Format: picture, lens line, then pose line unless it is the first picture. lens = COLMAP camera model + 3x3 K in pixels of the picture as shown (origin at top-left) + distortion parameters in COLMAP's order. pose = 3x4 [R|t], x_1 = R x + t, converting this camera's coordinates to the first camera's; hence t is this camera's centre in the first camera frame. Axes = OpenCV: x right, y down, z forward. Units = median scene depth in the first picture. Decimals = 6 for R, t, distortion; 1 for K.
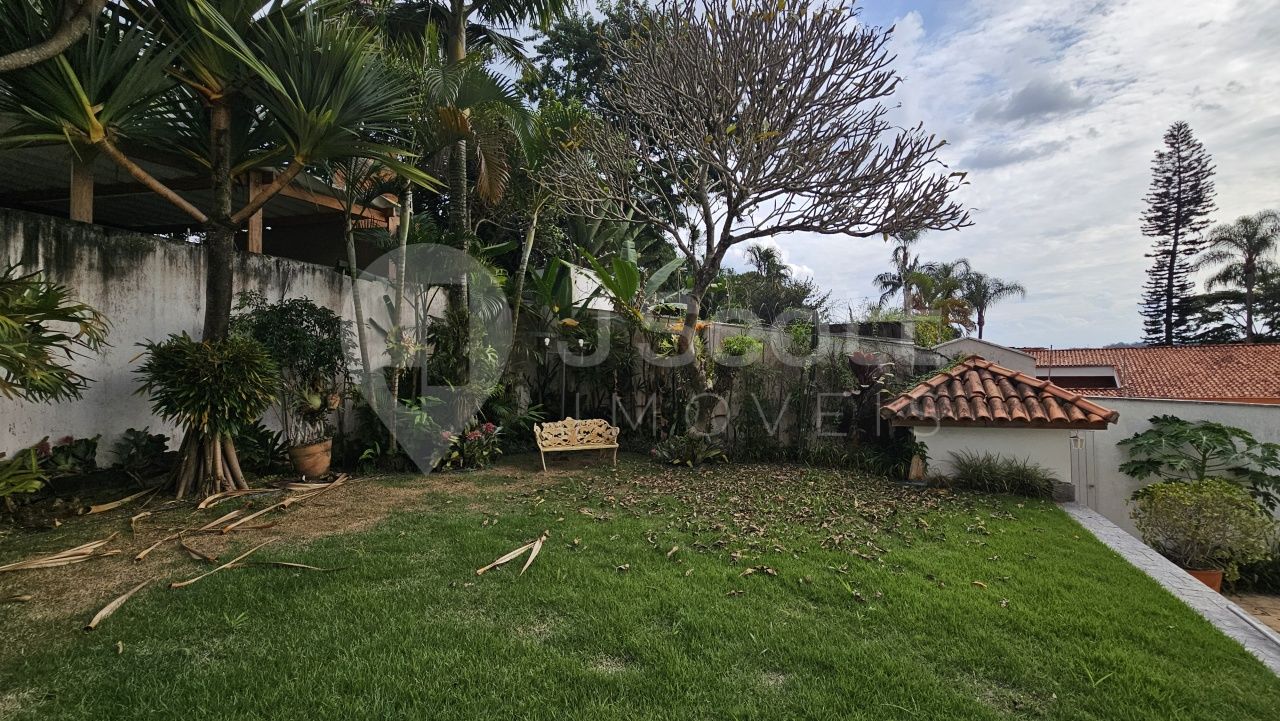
lens RADIAL K [[523.1, 0, 642.3], [0, 523.1, 359.5], [0, 0, 1]] dist [0.002312, -0.000474]
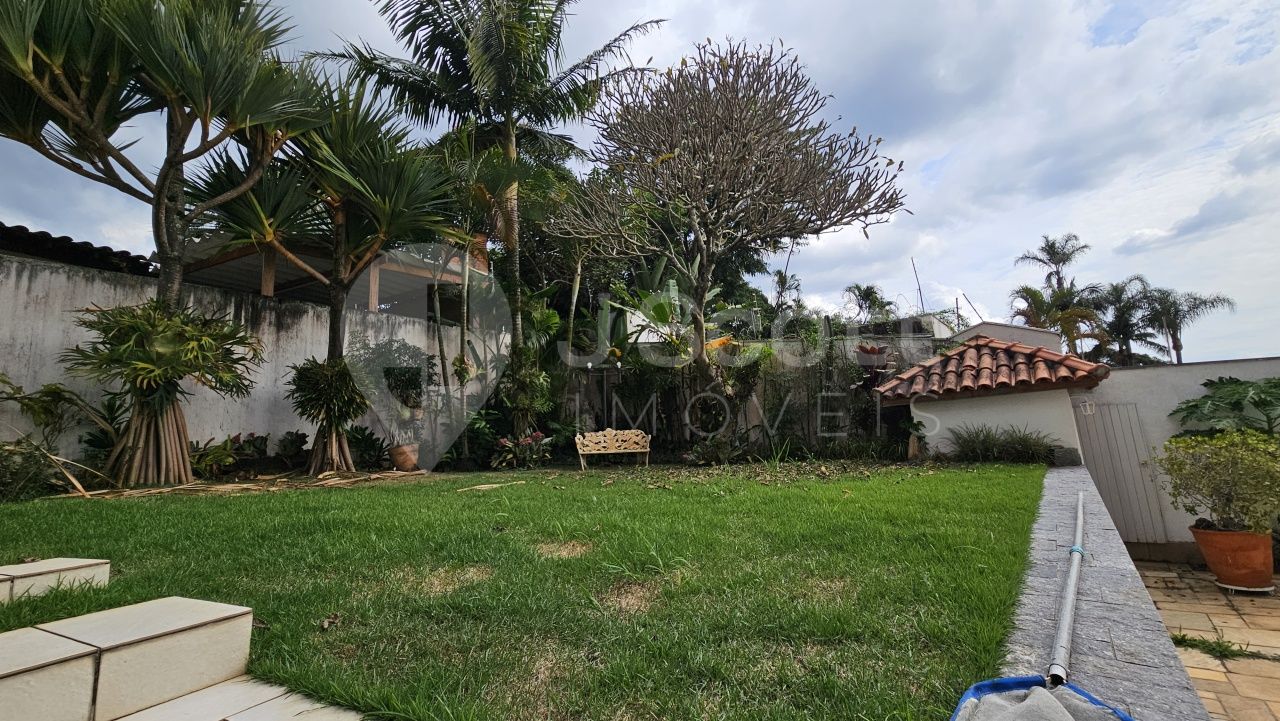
lens RADIAL K [[519.2, 0, 640.0], [0, 519.2, 360.5], [0, 0, 1]] dist [-0.000639, -0.000095]
pose [[0.962087, -0.088504, -0.257983, 0.284999], [0.054048, 0.988995, -0.137726, 0.150675], [0.267333, 0.118561, 0.956282, -0.116616]]
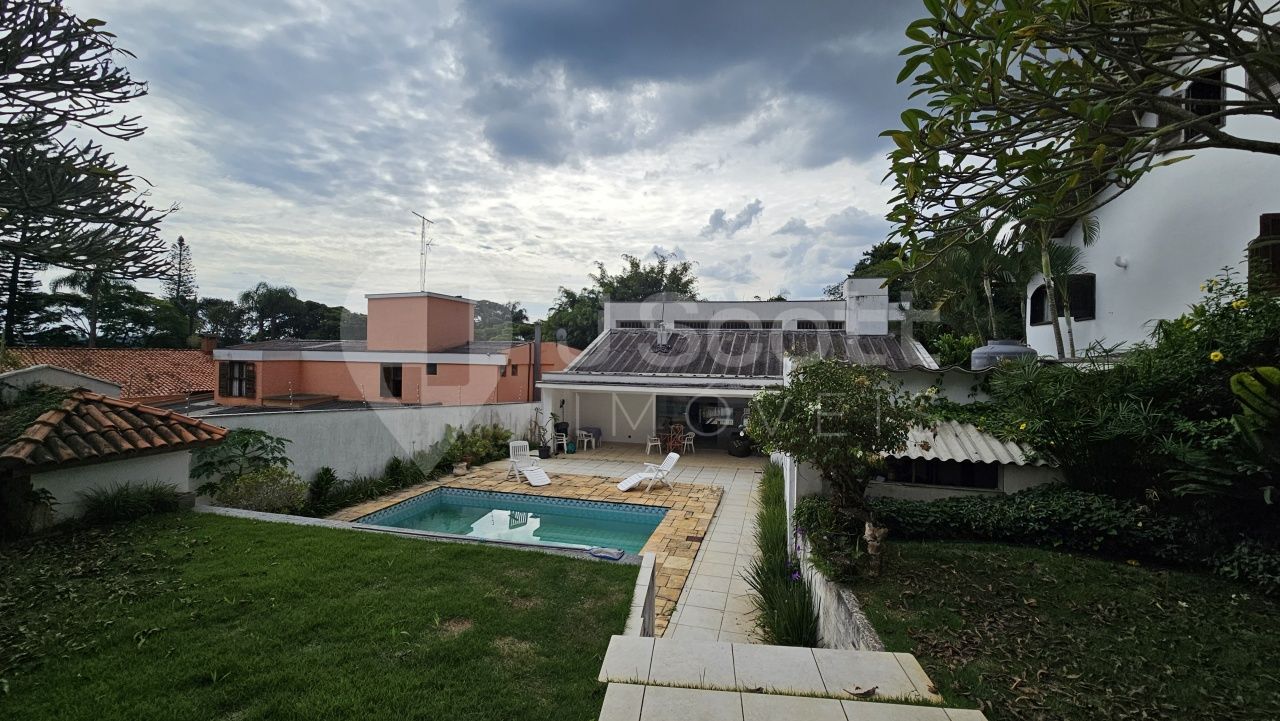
lens RADIAL K [[523.1, 0, 642.3], [0, 523.1, 359.5], [0, 0, 1]] dist [0.002312, -0.000474]
pose [[-0.131823, 0.012639, 0.991193, -0.492976], [-0.020370, 0.999673, -0.015457, -0.070339], [-0.991064, -0.022228, -0.131523, 0.106962]]
